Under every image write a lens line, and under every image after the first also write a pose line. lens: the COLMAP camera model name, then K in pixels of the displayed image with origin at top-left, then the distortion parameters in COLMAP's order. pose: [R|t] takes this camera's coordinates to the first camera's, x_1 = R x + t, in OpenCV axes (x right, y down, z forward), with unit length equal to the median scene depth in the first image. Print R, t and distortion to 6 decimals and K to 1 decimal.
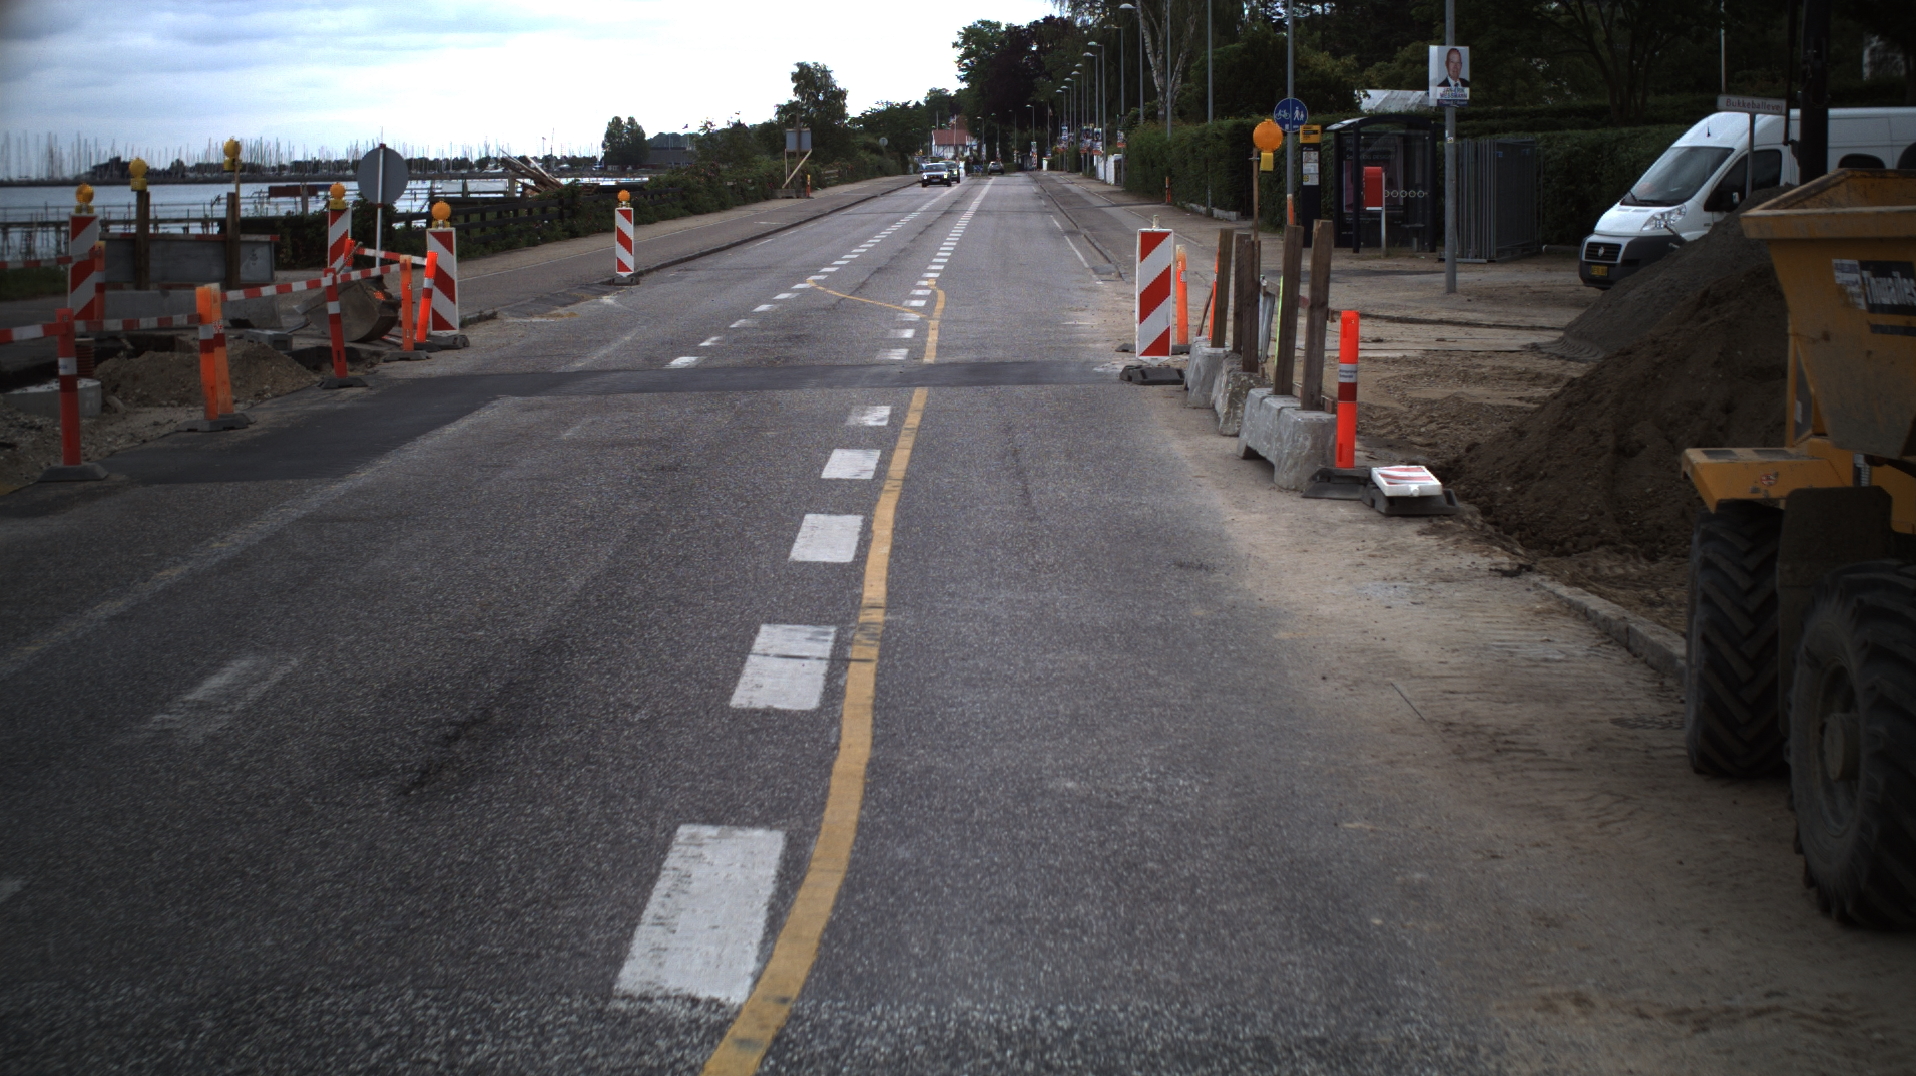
lens RADIAL K [[3332.4, 0, 958.0], [0, 3332.4, 538.0], [0, 0, 1]] dist [-0.273569, 0.226135]
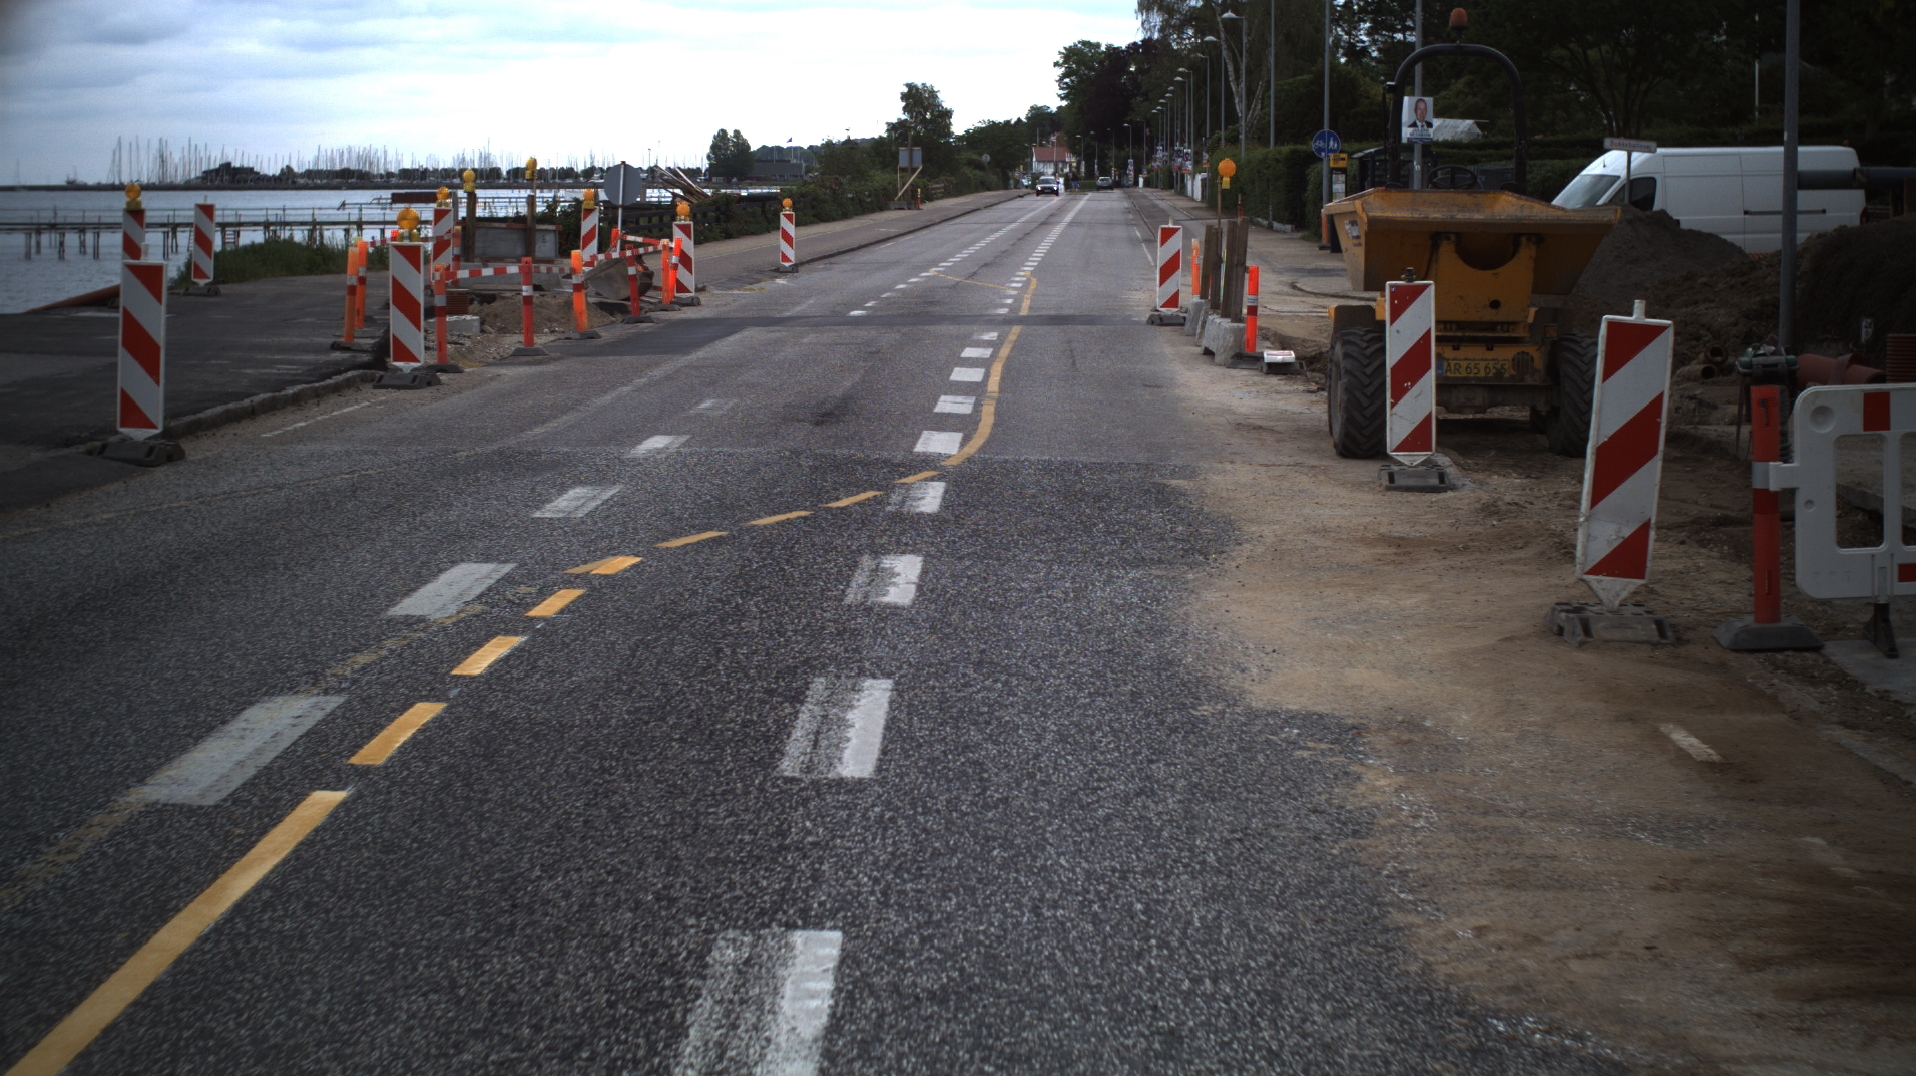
lens RADIAL K [[3332.4, 0, 958.0], [0, 3332.4, 538.0], [0, 0, 1]] dist [-0.273569, 0.226135]
pose [[0.999487, 0.014045, -0.028767, 0.002924], [-0.014176, 0.999890, -0.004364, 0.024523], [0.028703, 0.004770, 0.999577, -0.222182]]
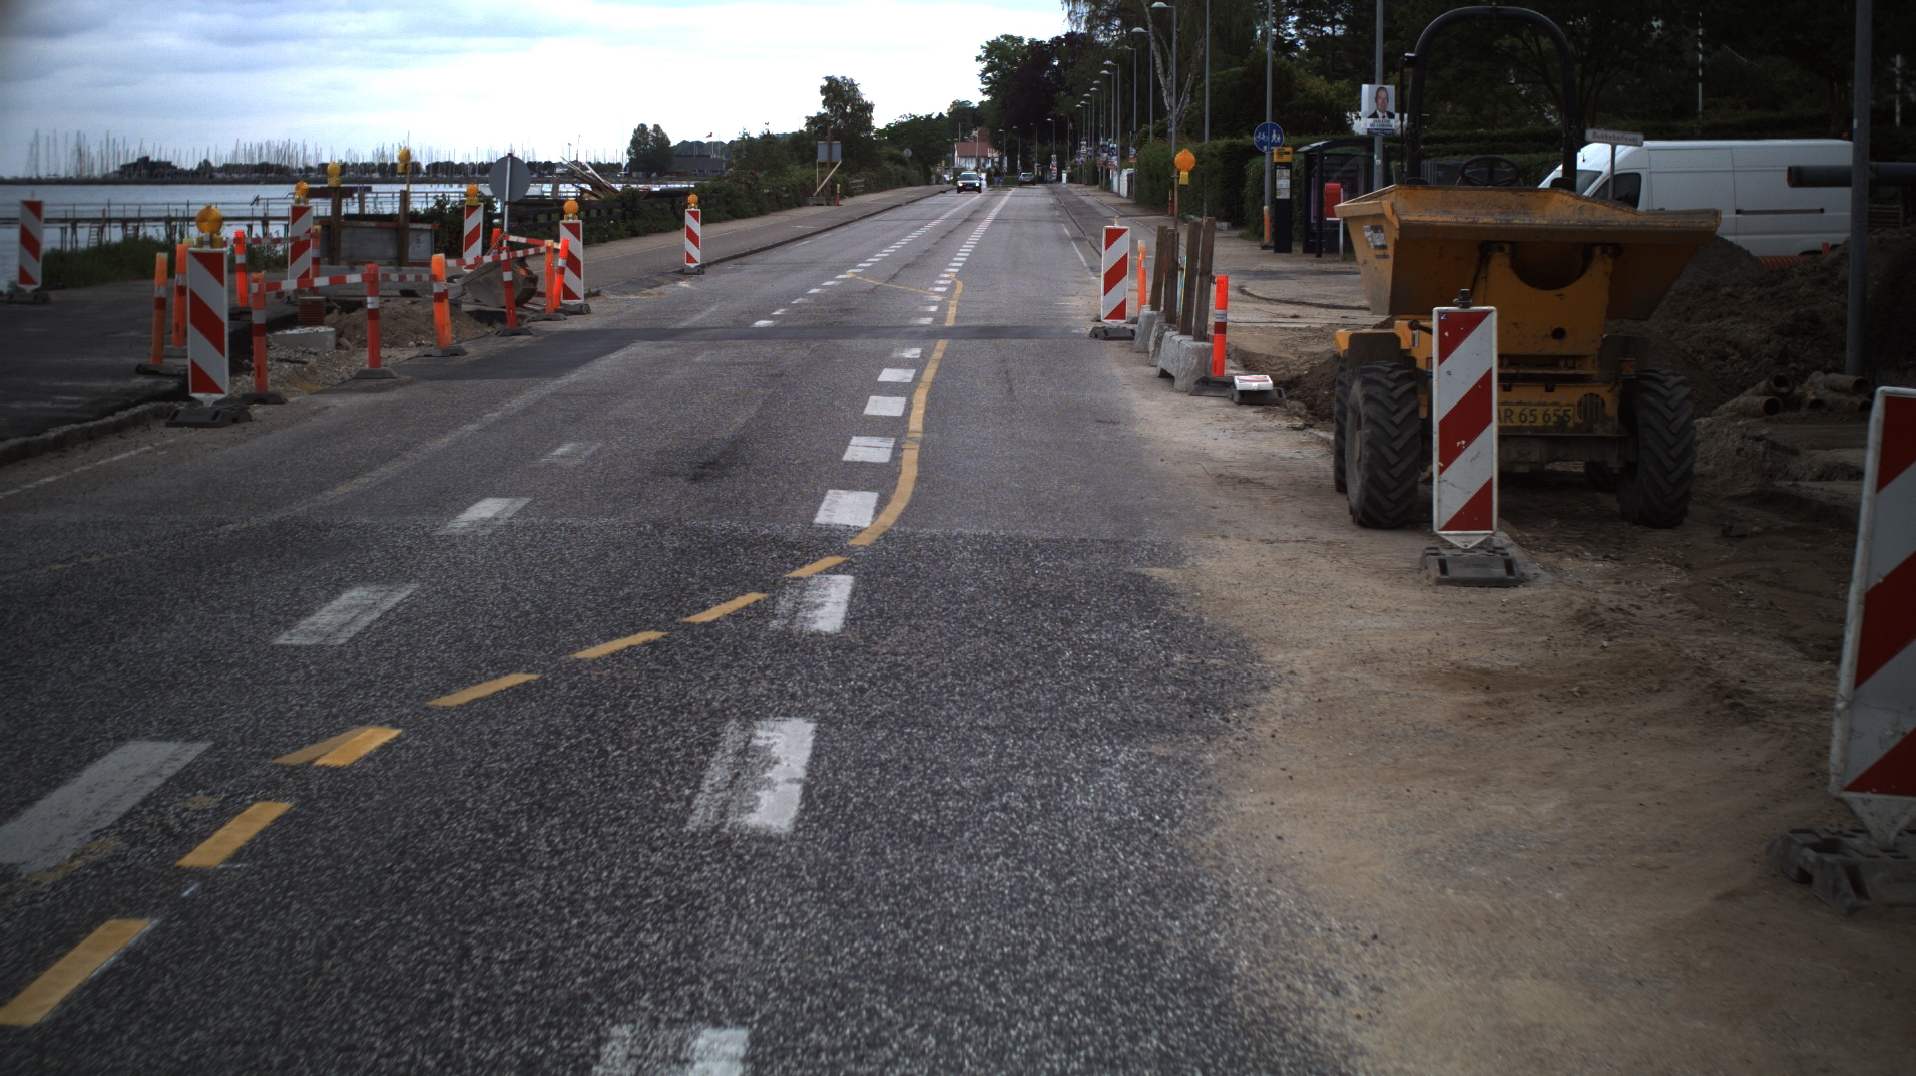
lens RADIAL K [[3332.4, 0, 958.0], [0, 3332.4, 538.0], [0, 0, 1]] dist [-0.273569, 0.226135]
pose [[0.999886, 0.014230, -0.005083, 0.001286], [-0.014247, 0.999893, -0.003311, 0.016423], [0.005036, 0.003383, 0.999982, -0.148314]]
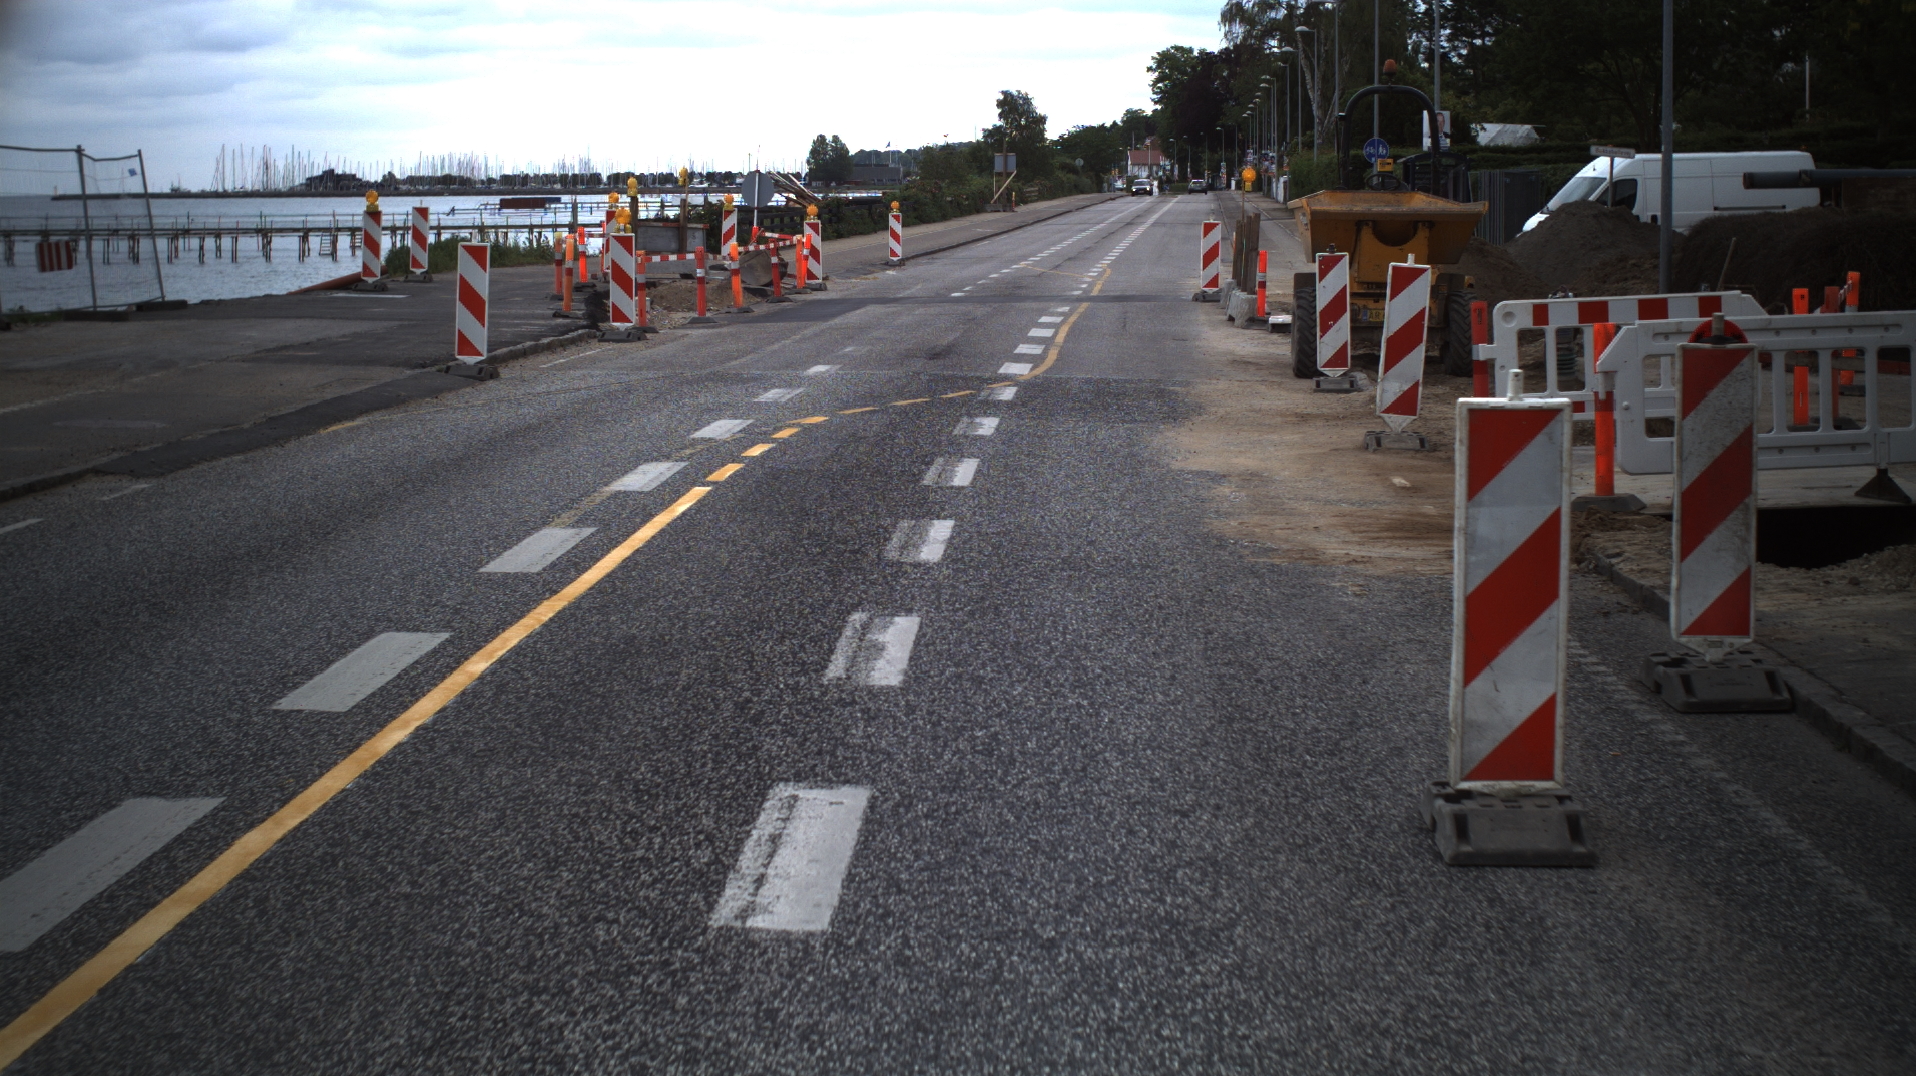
lens RADIAL K [[3332.4, 0, 958.0], [0, 3332.4, 538.0], [0, 0, 1]] dist [-0.273569, 0.226135]
pose [[0.998232, 0.010635, -0.058484, 0.011412], [-0.010946, 0.999928, -0.005008, 0.040572], [0.058427, 0.005639, 0.998276, -0.369319]]
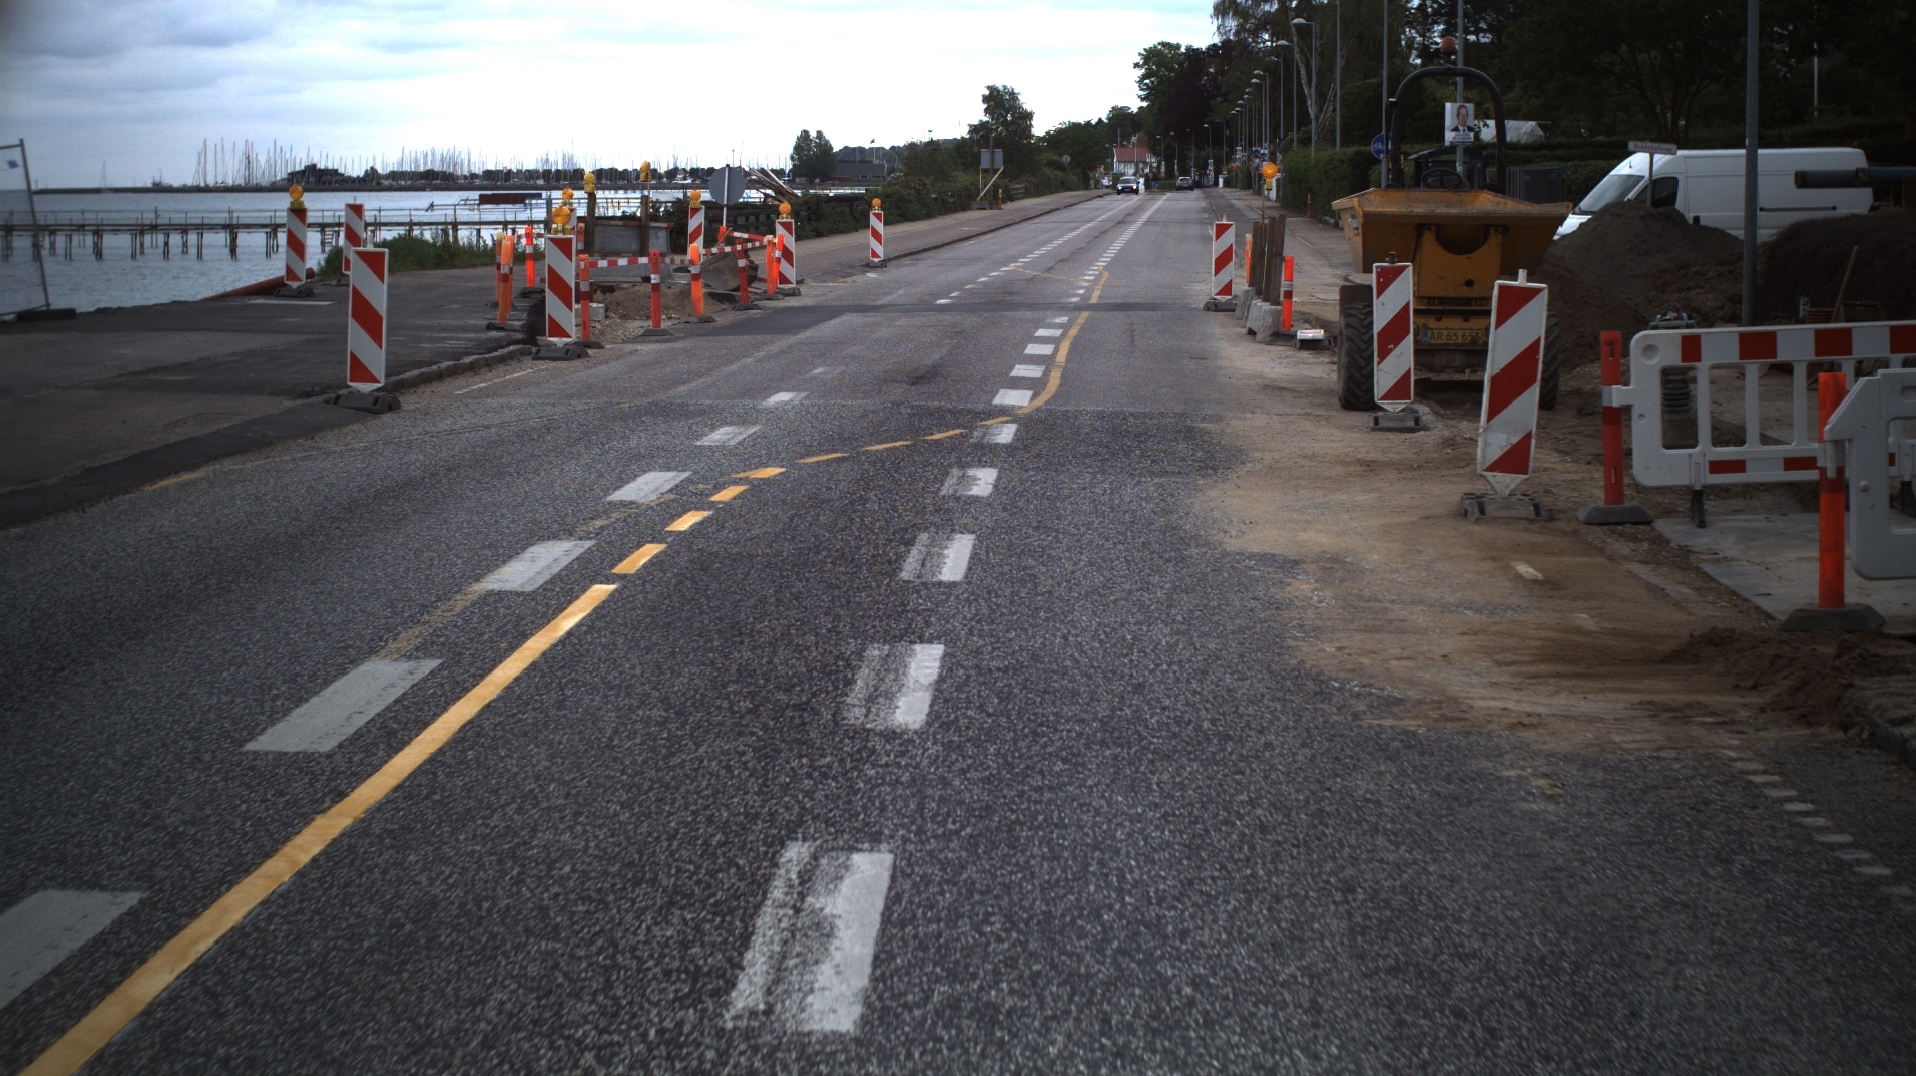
lens RADIAL K [[3332.4, 0, 958.0], [0, 3332.4, 538.0], [0, 0, 1]] dist [-0.273569, 0.226135]
pose [[0.998478, 0.013461, -0.053481, 0.006577], [-0.013701, 0.999898, -0.004132, 0.032543], [0.053420, 0.004858, 0.998560, -0.295786]]
